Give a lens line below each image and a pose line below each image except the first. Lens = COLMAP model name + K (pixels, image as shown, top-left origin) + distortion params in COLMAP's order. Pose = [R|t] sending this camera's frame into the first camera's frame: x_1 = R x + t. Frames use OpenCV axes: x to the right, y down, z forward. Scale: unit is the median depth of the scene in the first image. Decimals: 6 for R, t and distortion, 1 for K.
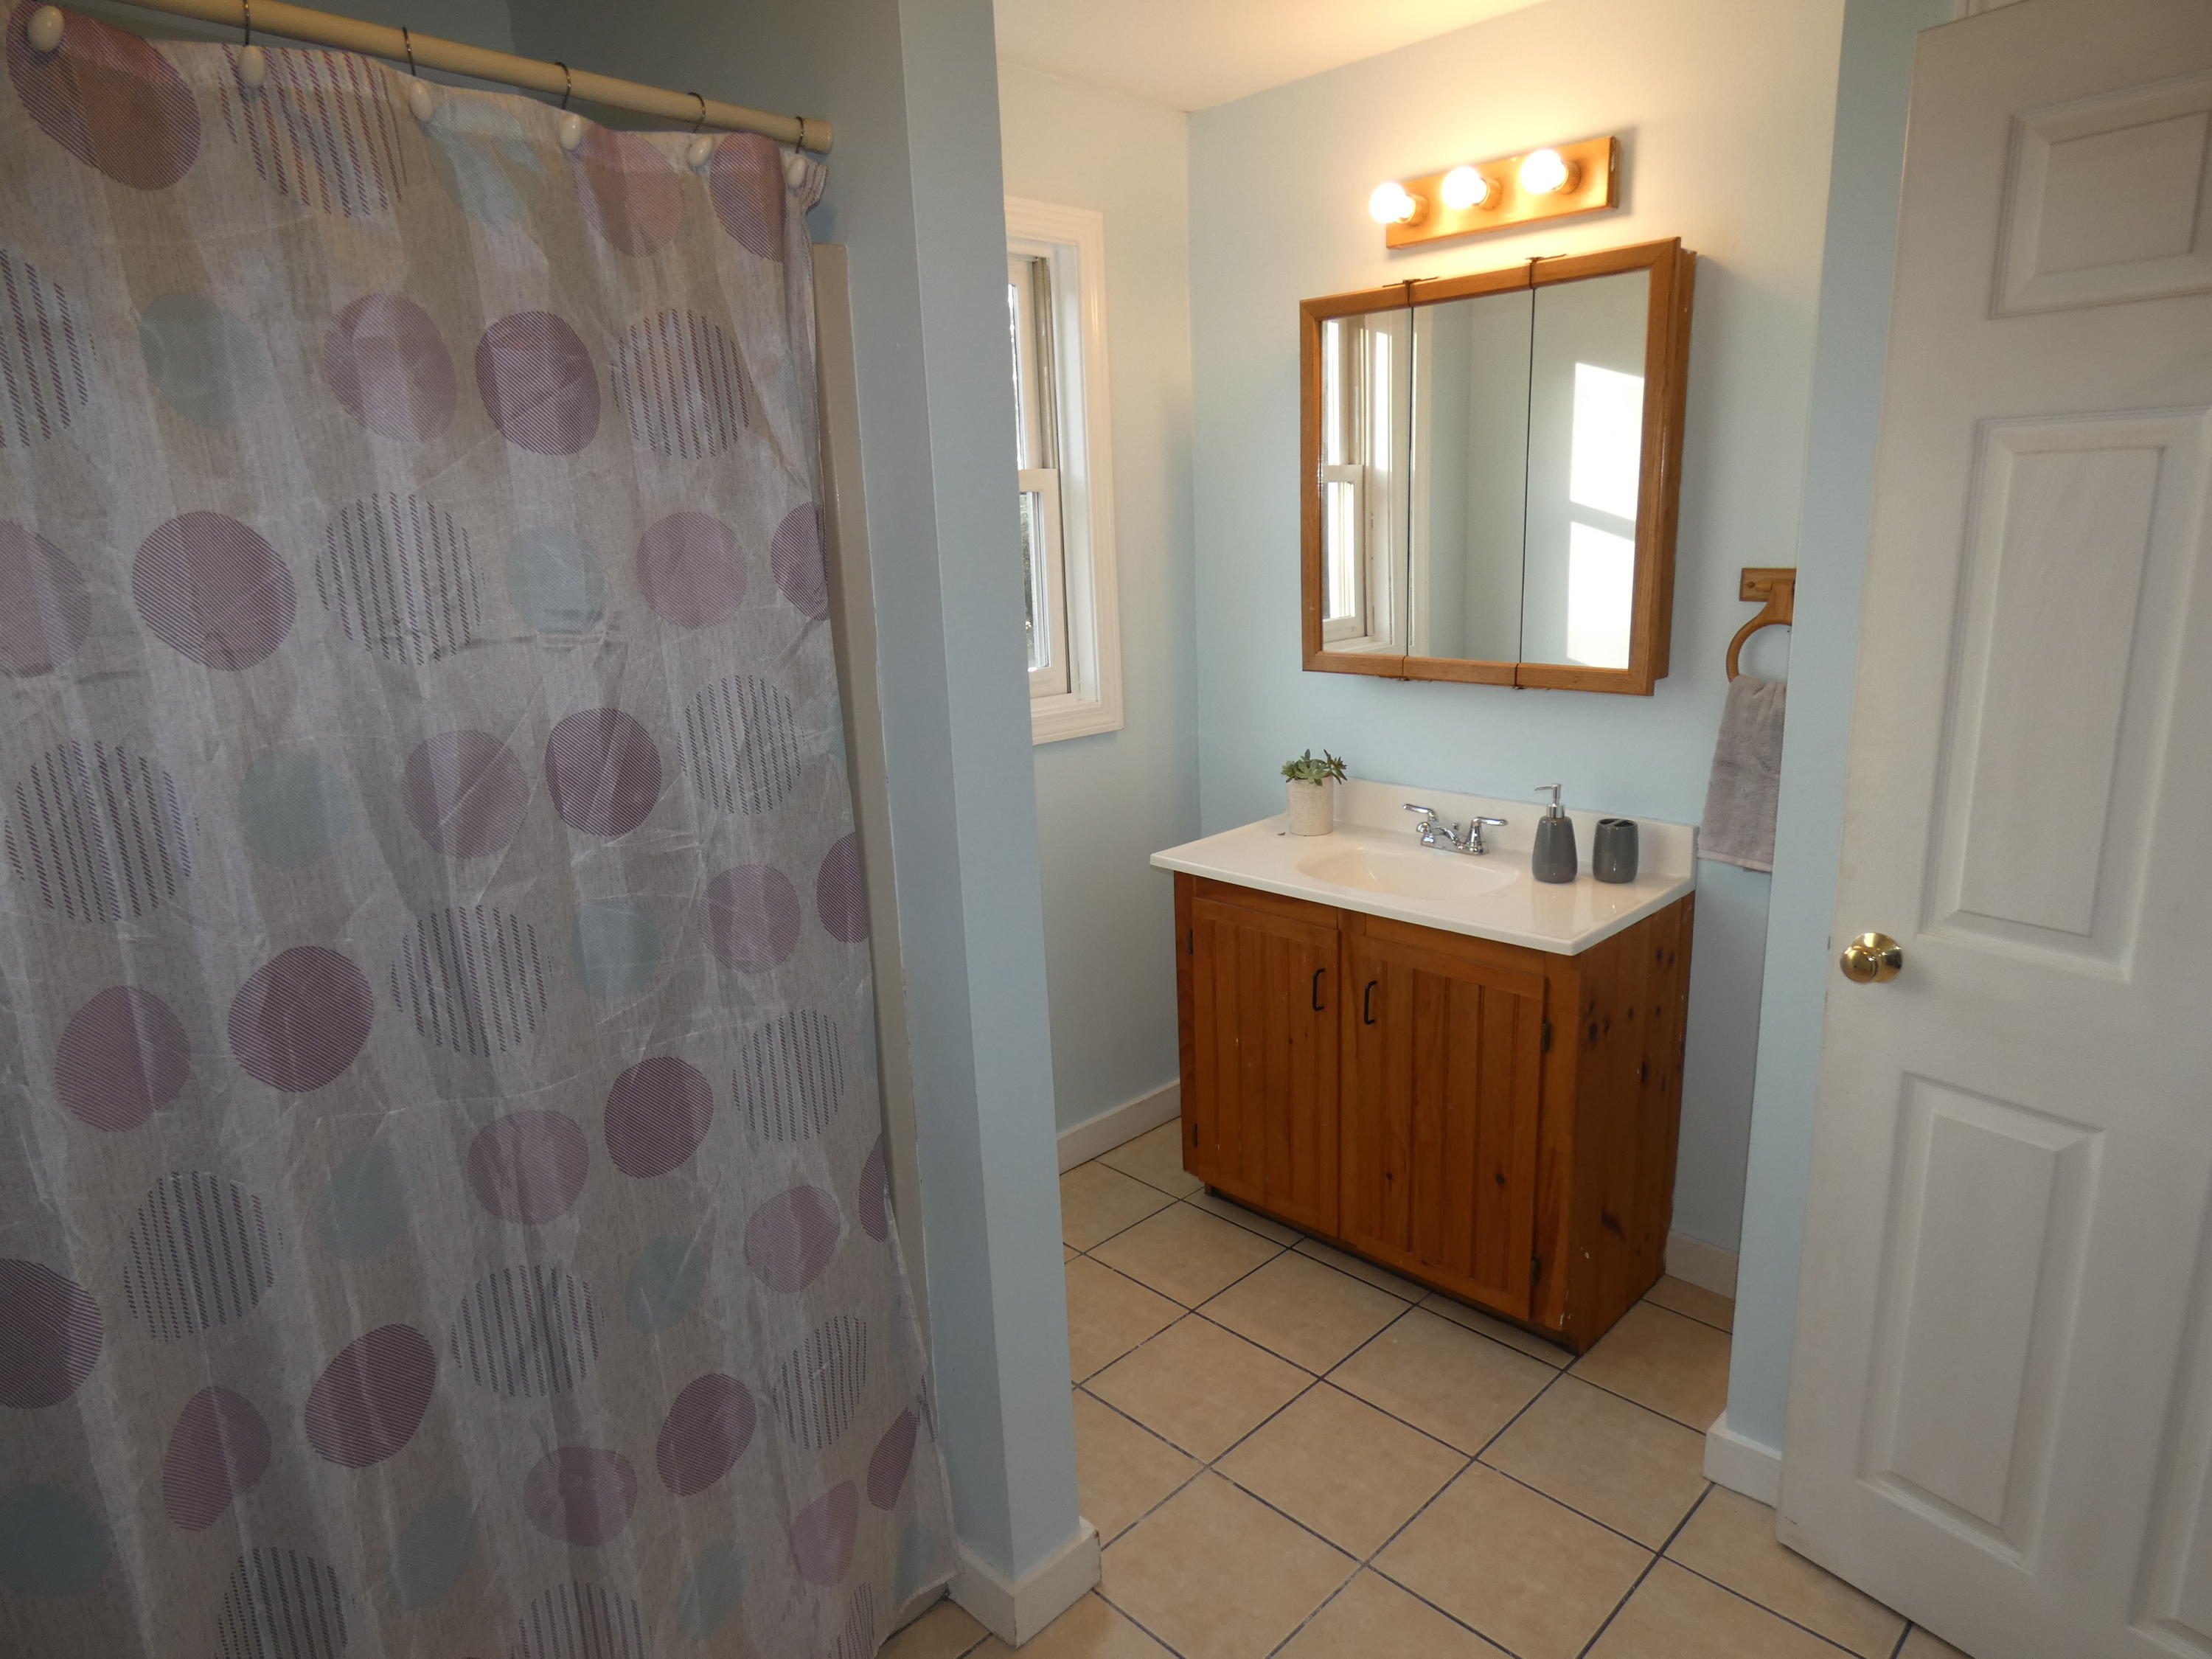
lens RADIAL K [[1322.5, 0, 1117.8], [0, 1322.5, 827.8], [0, 0, 1]] dist [-0.003420, 0.001108]
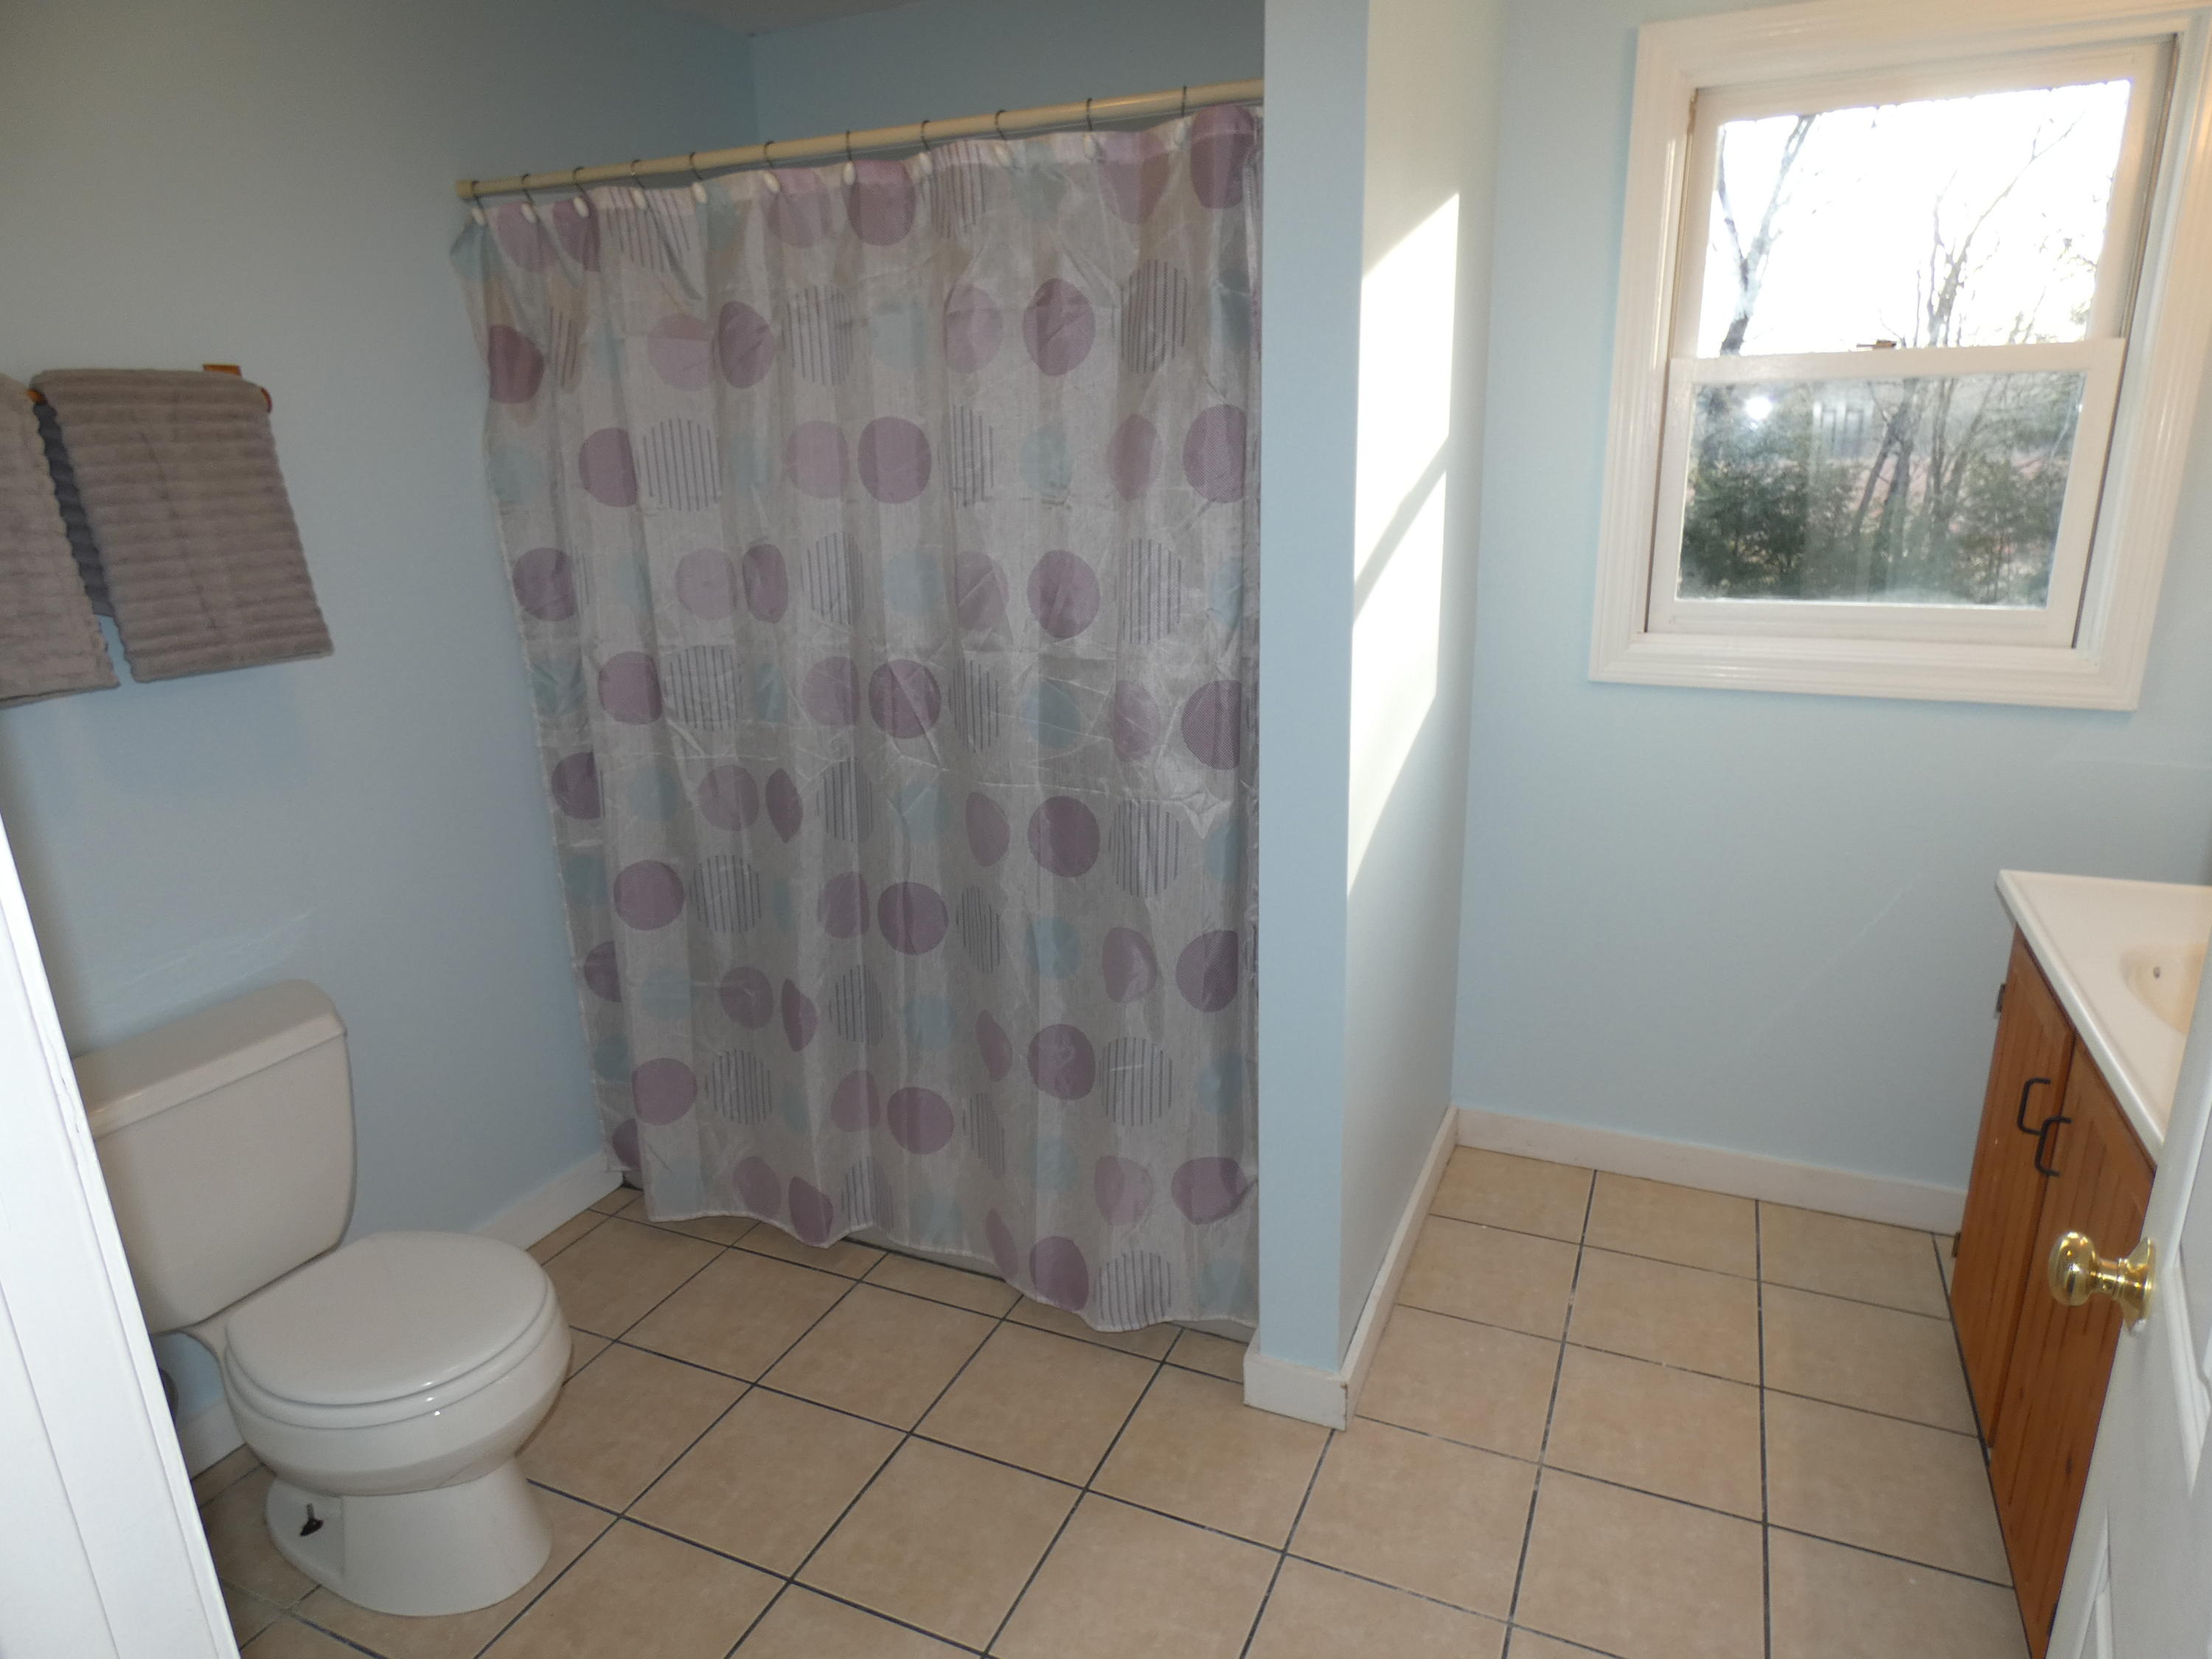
lens RADIAL K [[1322.5, 0, 1119.3], [0, 1322.5, 836.3], [0, 0, 1]] dist [-0.003420, 0.001108]
pose [[0.354762, 0.290765, -0.888594, 1.006169], [-0.203662, 0.951622, 0.230080, -0.135565], [0.912505, 0.099349, 0.396817, 0.487179]]
